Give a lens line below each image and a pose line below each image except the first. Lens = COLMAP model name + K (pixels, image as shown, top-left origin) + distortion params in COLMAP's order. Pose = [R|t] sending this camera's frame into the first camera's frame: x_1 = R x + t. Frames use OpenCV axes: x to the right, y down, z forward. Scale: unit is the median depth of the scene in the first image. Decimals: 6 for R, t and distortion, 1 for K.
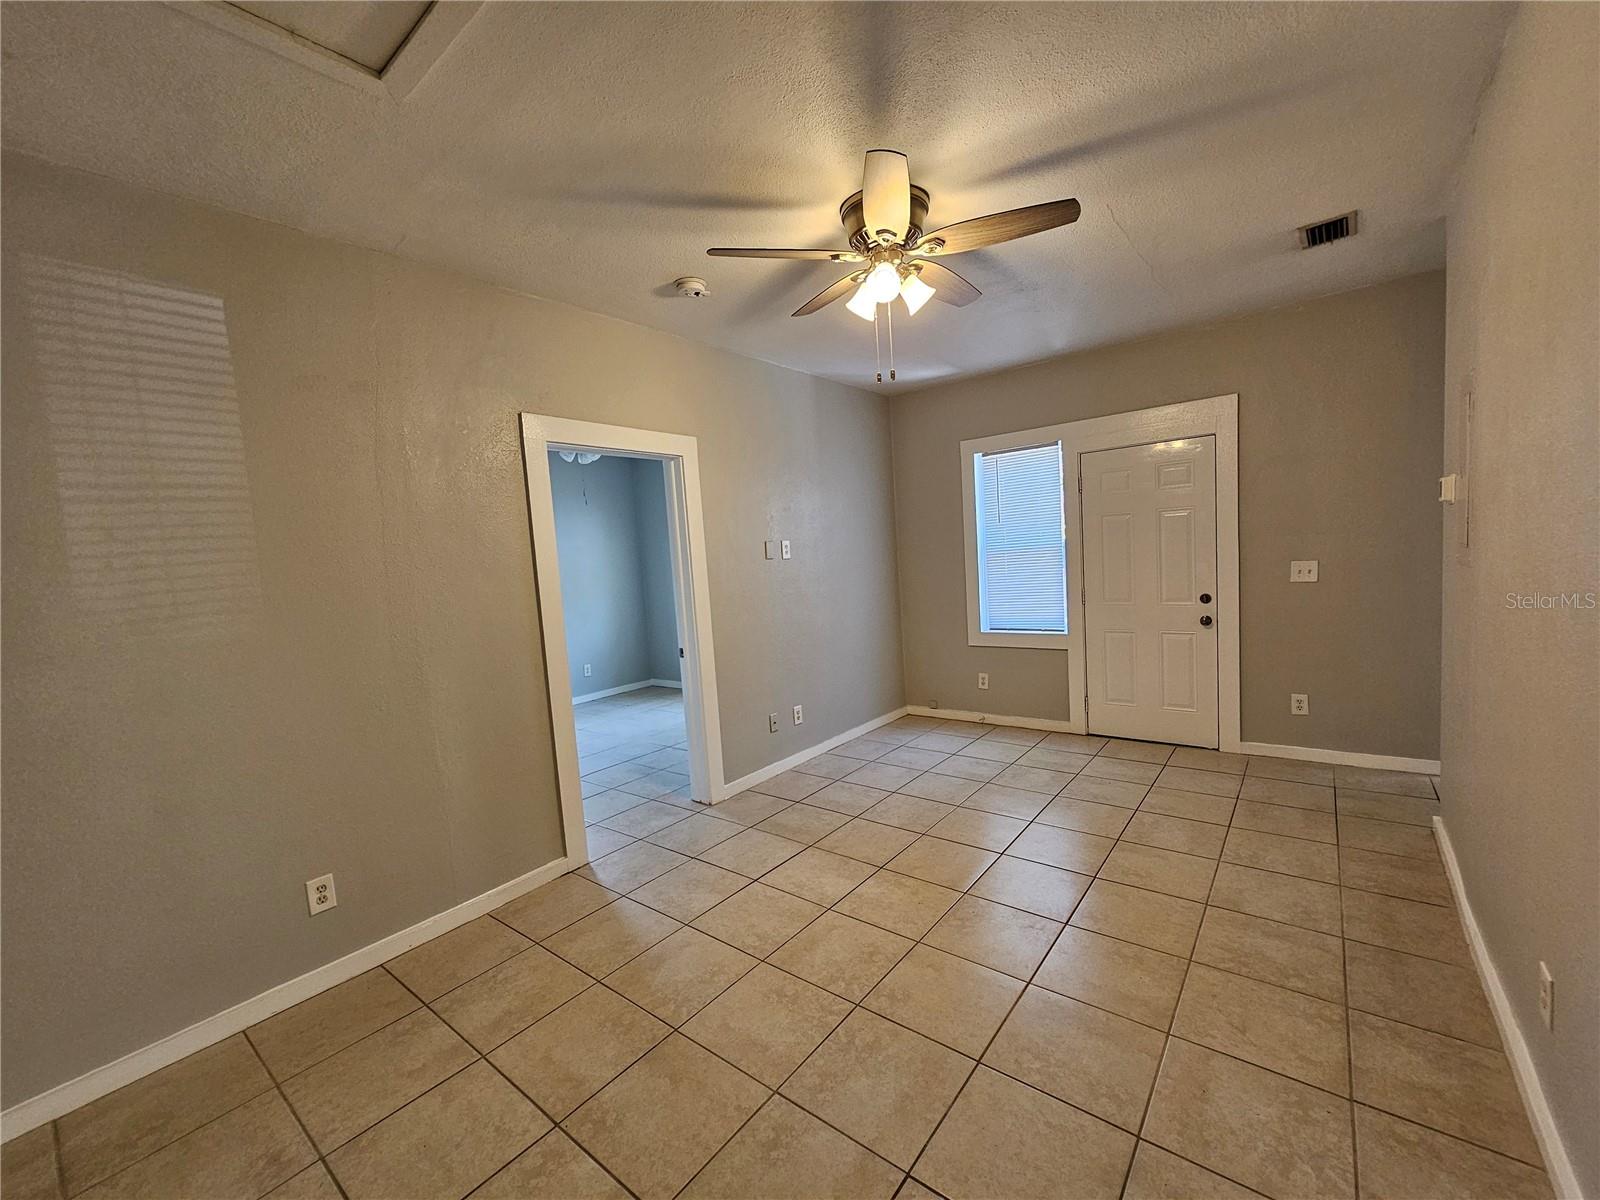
lens RADIAL K [[647.0, 0, 800.0], [0, 647.0, 600.0], [0, 0, 1]] dist [0.001949, 0.000238]
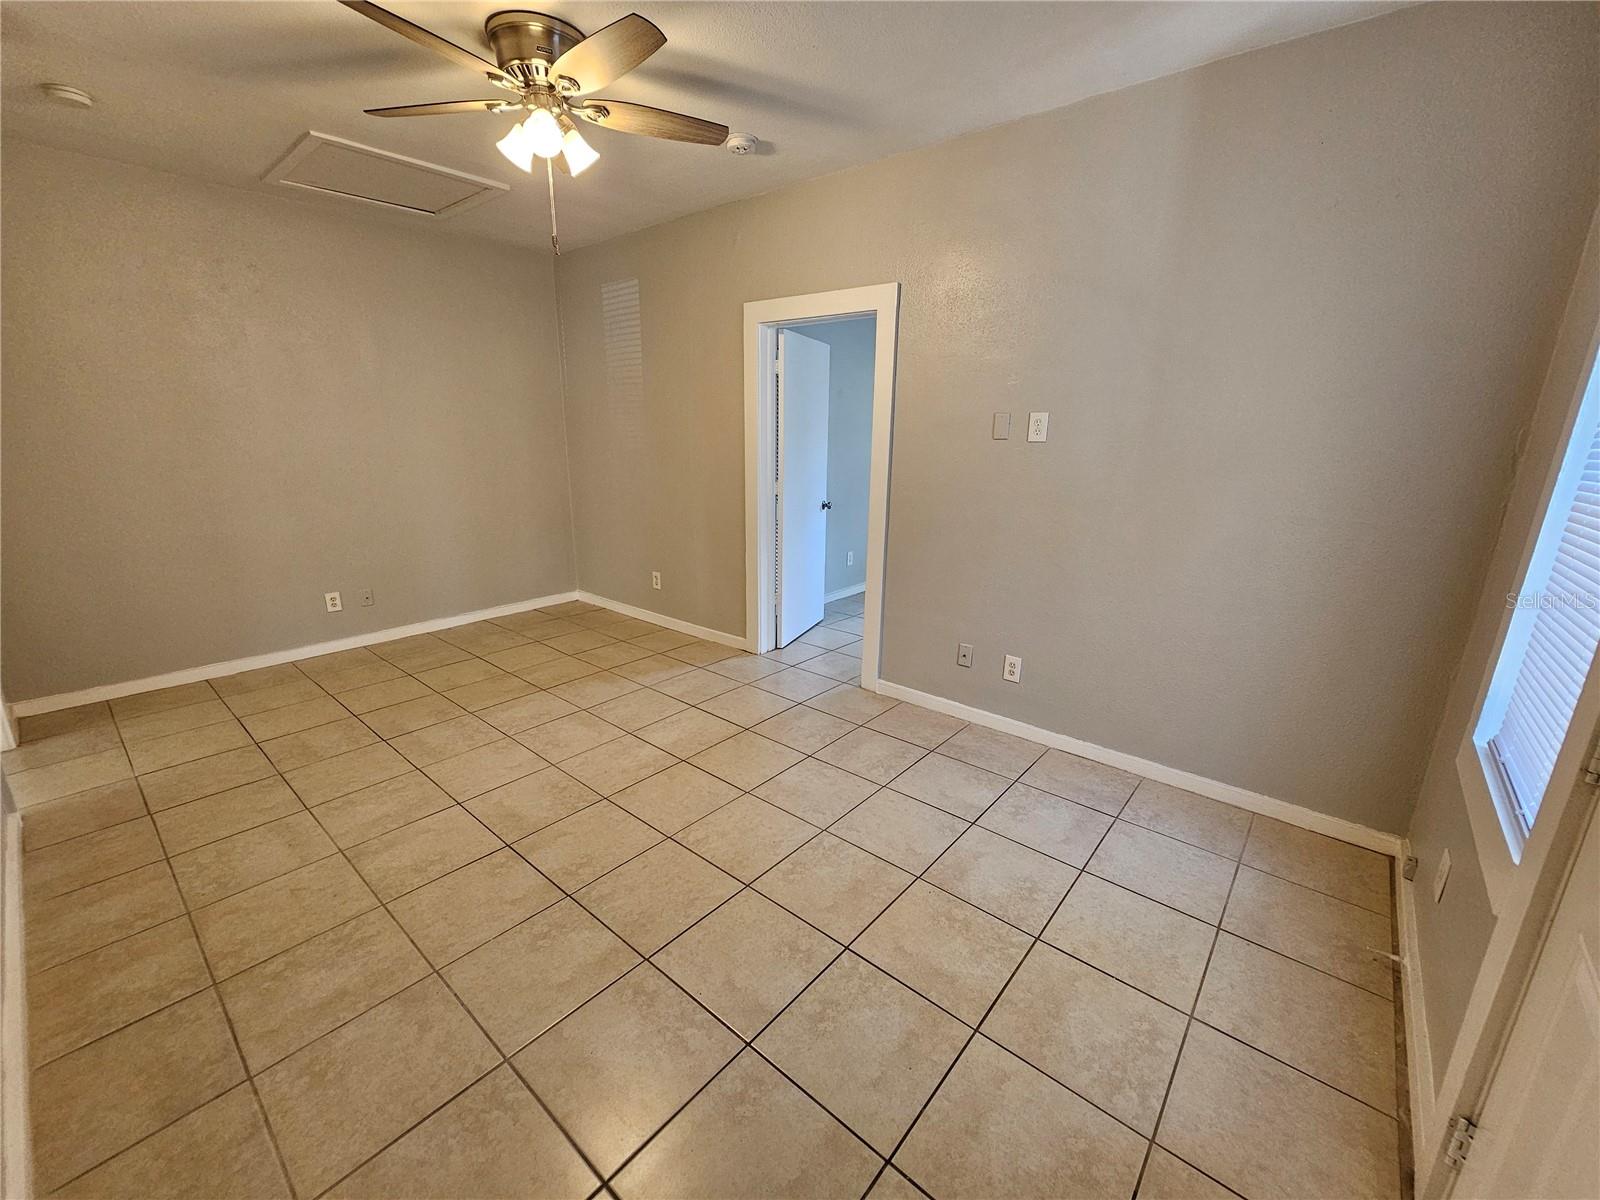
lens RADIAL K [[646.5, 0, 800.0], [0, 646.5, 600.0], [0, 0, 1]] dist [0.000589, 0.006627]
pose [[-0.024976, 0.327192, -0.944628, 1.229342], [-0.076716, 0.941509, 0.328140, -0.205464], [0.996740, 0.080664, 0.001585, 1.442426]]
